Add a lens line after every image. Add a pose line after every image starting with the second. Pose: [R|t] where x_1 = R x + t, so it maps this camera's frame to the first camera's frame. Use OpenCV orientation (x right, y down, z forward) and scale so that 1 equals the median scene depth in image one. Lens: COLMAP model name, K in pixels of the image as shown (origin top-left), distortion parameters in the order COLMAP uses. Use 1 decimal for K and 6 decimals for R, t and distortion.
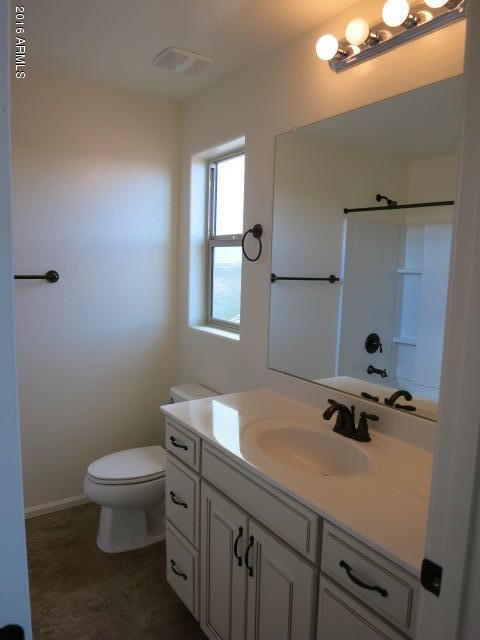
lens RADIAL K [[447.5, 0, 240.0], [0, 447.5, 320.0], [0, 0, 1]] dist [-0.083006, -0.003937]
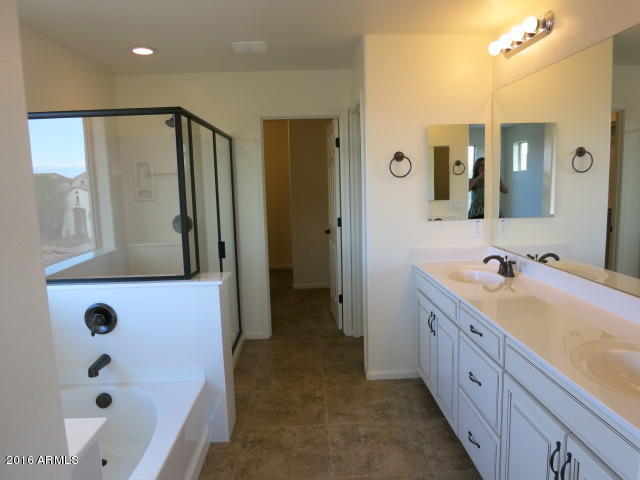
lens RADIAL K [[447.5, 0, 320.0], [0, 447.5, 240.0], [0, 0, 1]] dist [-0.083006, -0.003937]
pose [[0.835143, 0.006795, -0.549991, 0.128042], [-0.008083, 0.999967, 0.000081, 0.028603], [0.549973, 0.004377, 0.835171, -0.180158]]
